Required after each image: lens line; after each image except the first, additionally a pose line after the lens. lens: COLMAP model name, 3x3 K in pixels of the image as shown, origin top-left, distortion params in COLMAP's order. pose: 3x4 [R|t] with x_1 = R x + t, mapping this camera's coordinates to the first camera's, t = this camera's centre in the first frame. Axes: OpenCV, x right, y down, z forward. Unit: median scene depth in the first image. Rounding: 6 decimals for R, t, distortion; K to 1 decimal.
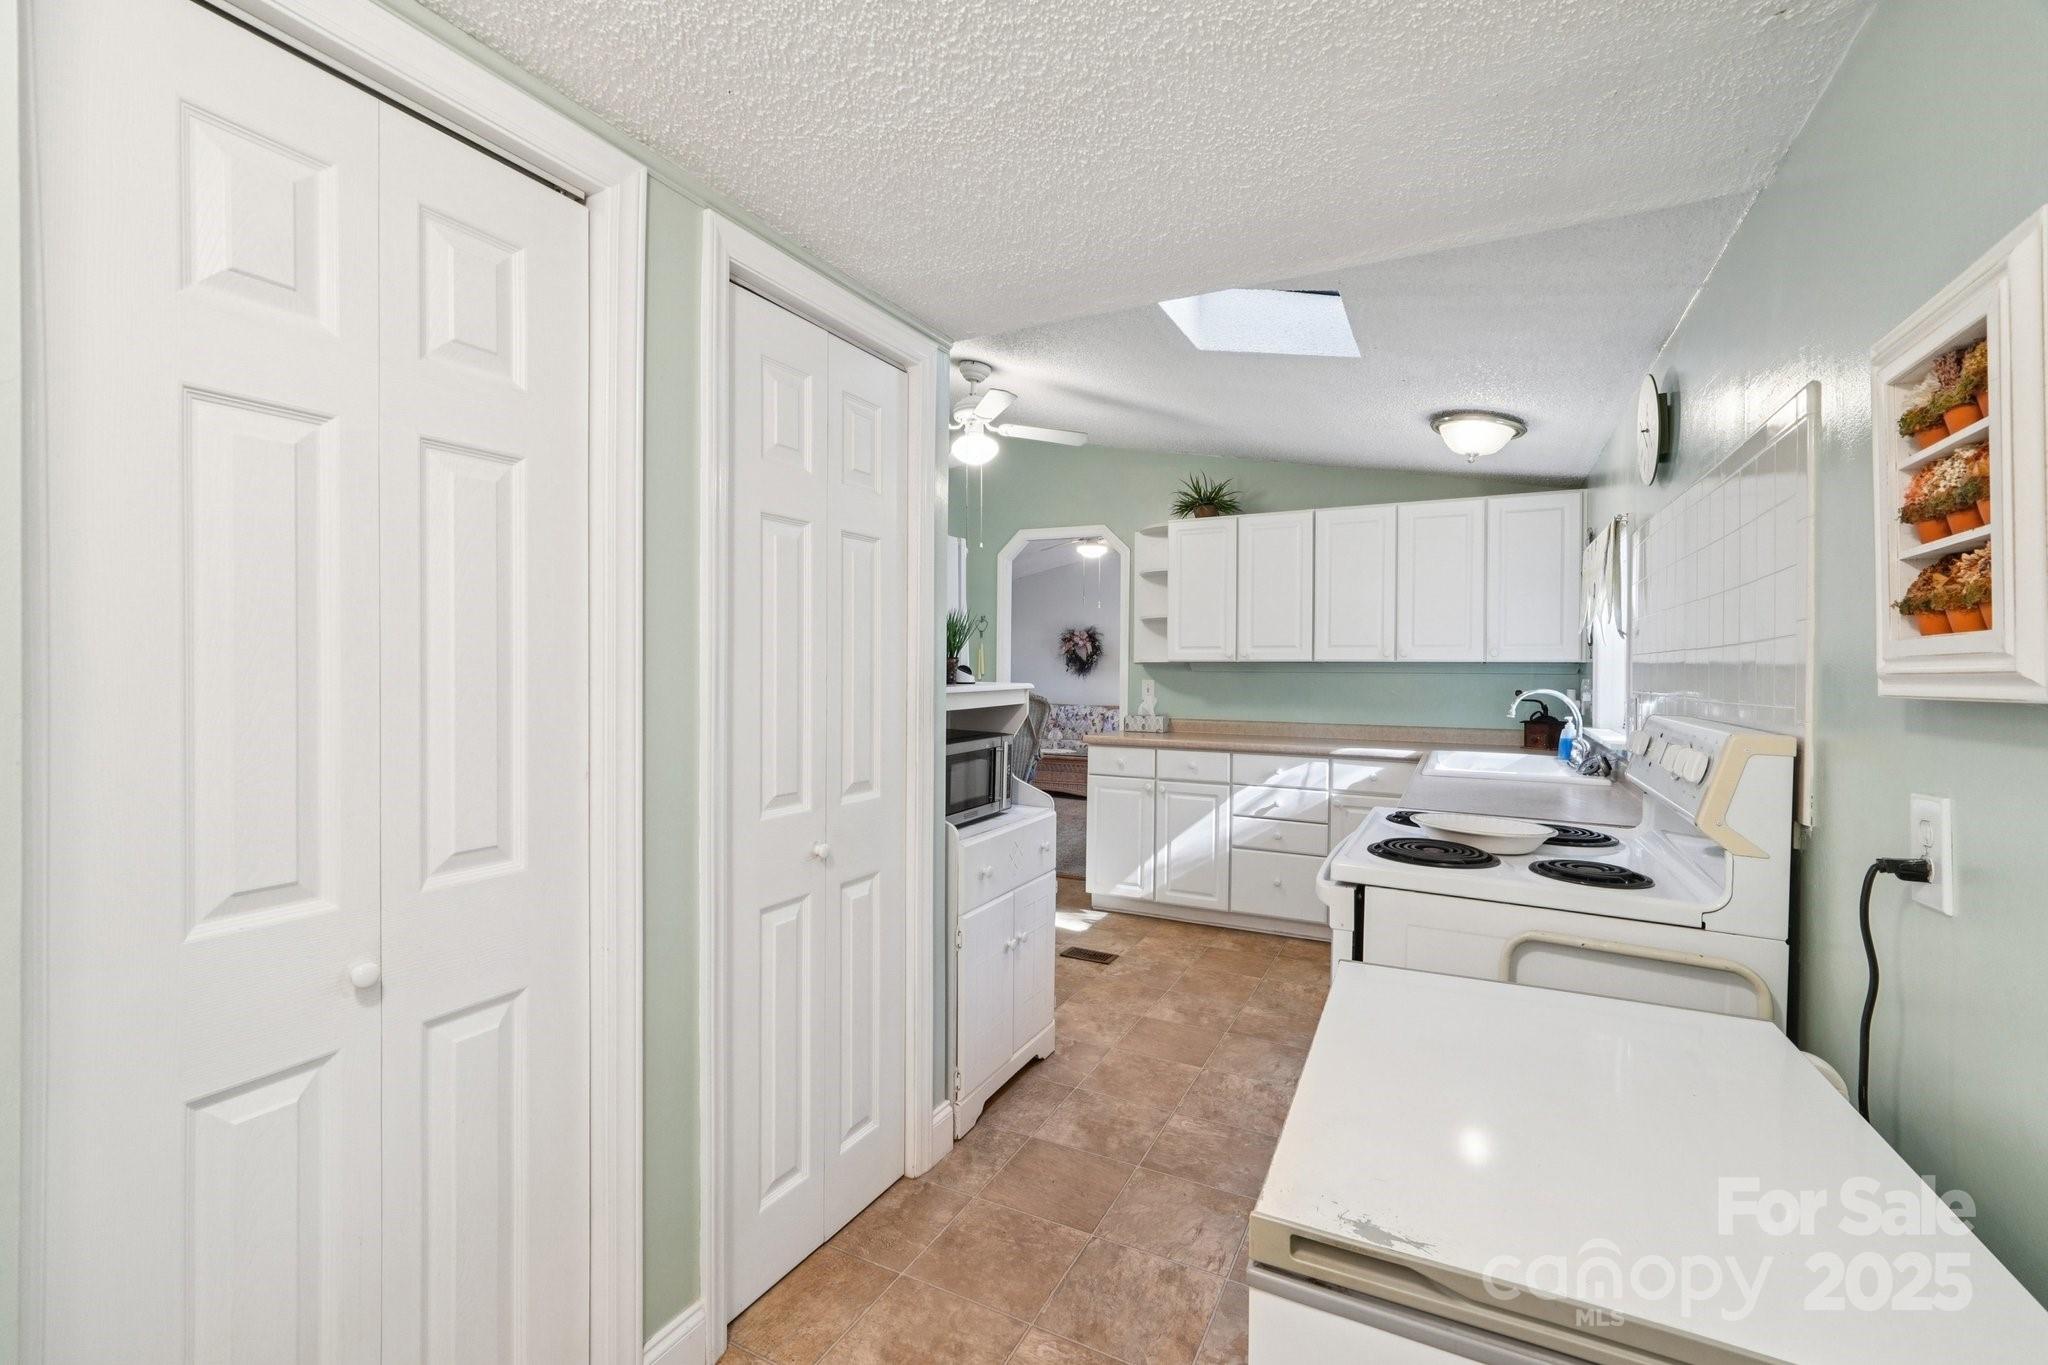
lens RADIAL K [[867.1, 0, 1024.3], [0, 867.1, 674.9], [0, 0, 1]] dist [-0.012780, 0.001067]
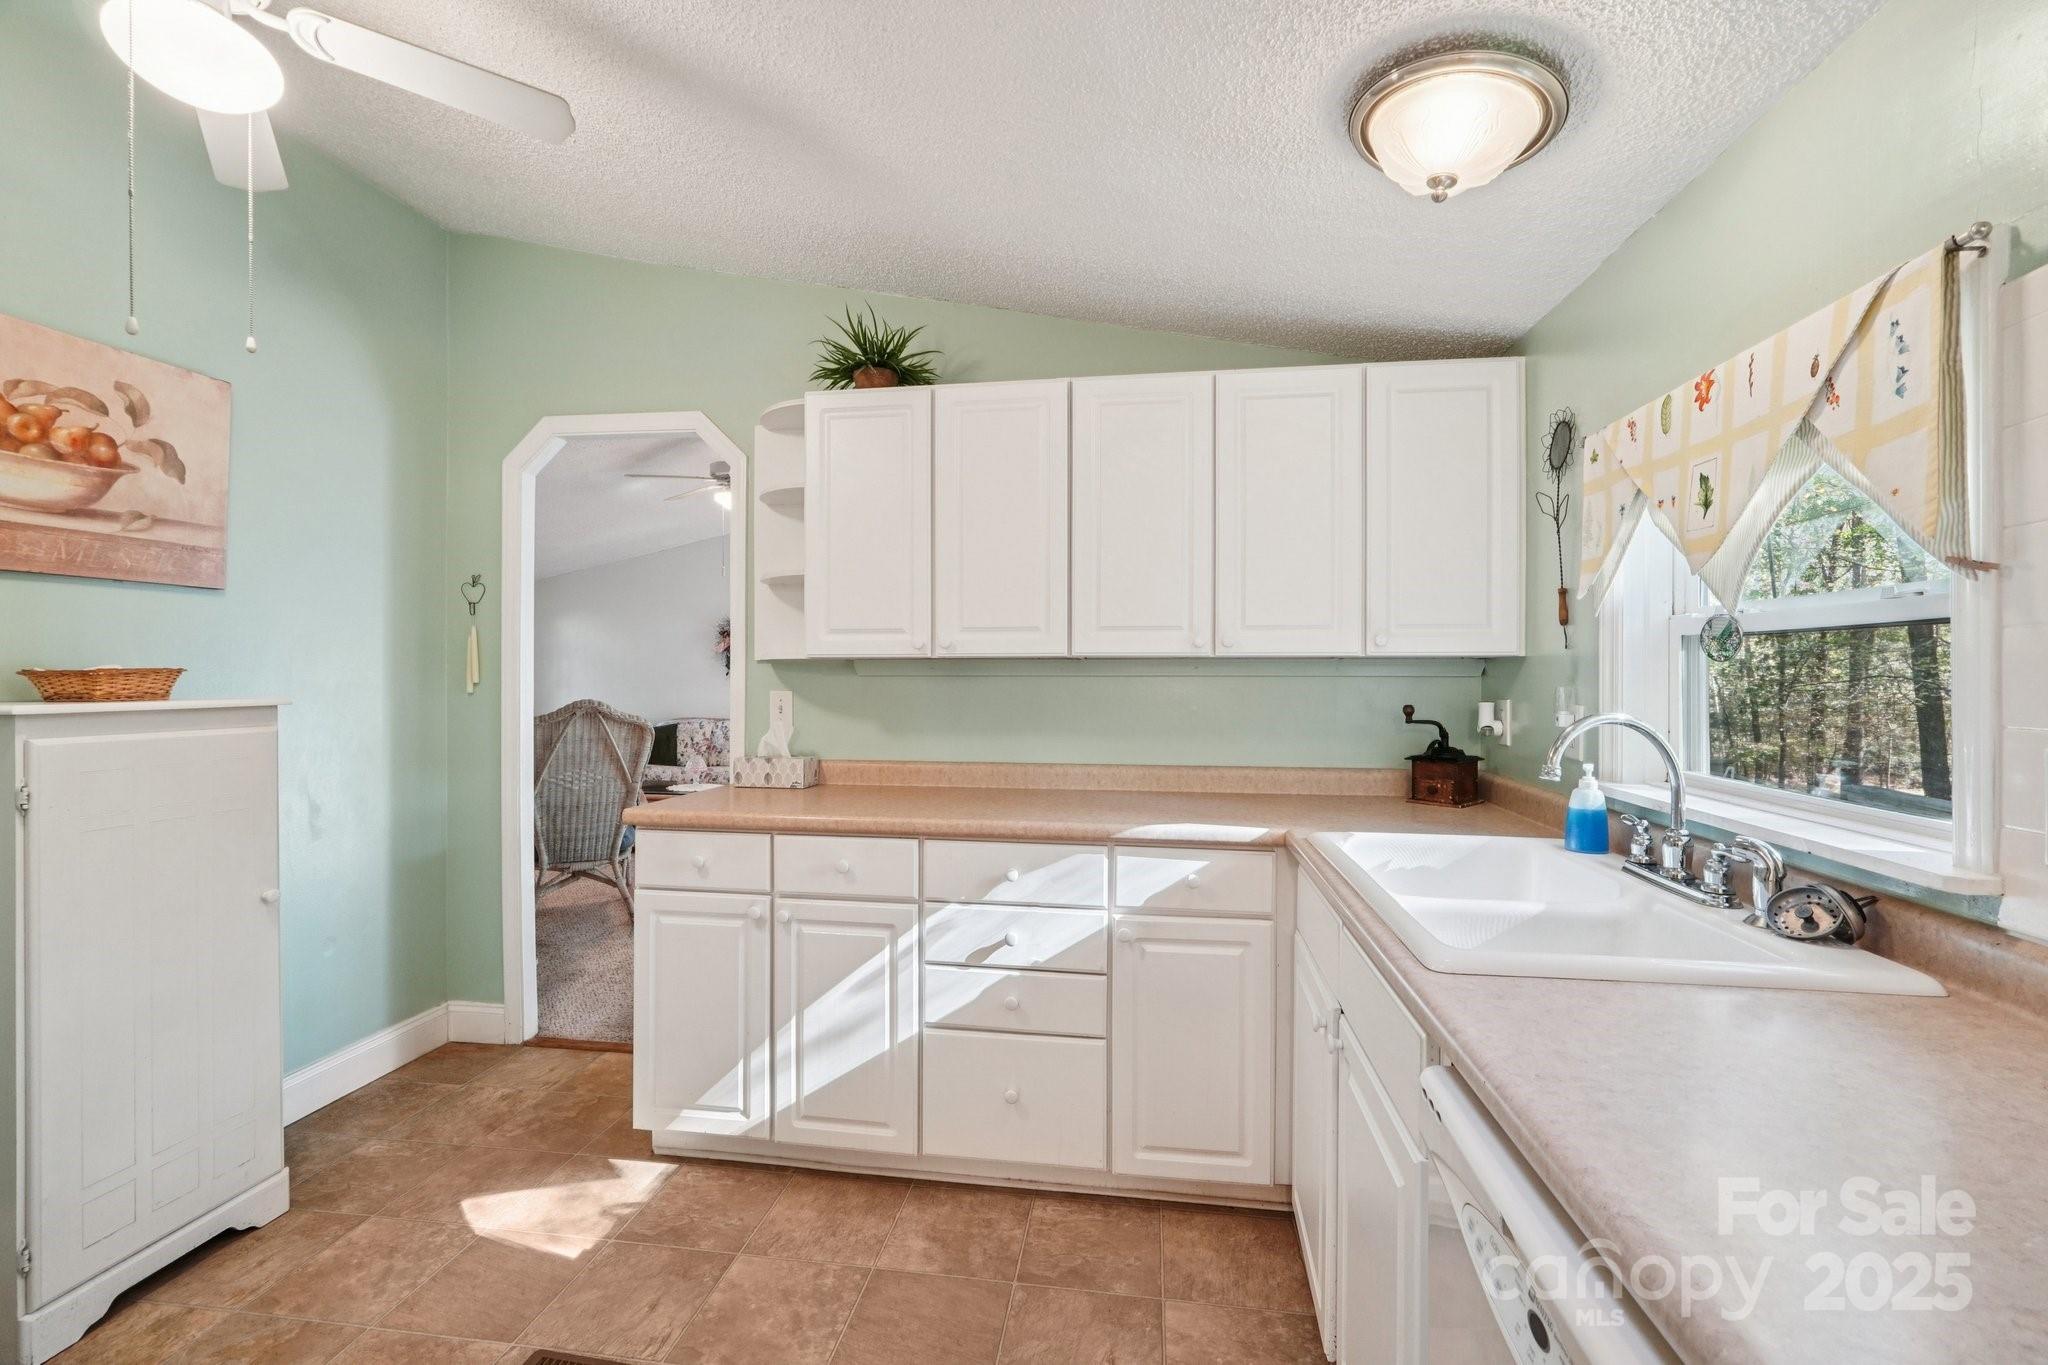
lens RADIAL K [[867.1, 0, 1030.7], [0, 867.1, 675.1], [0, 0, 1]] dist [-0.012780, 0.001067]
pose [[0.945521, -0.006845, 0.325490, 0.132731], [0.007616, 0.999970, -0.001094, -0.003172], [-0.325473, 0.003513, 0.945545, 0.491037]]
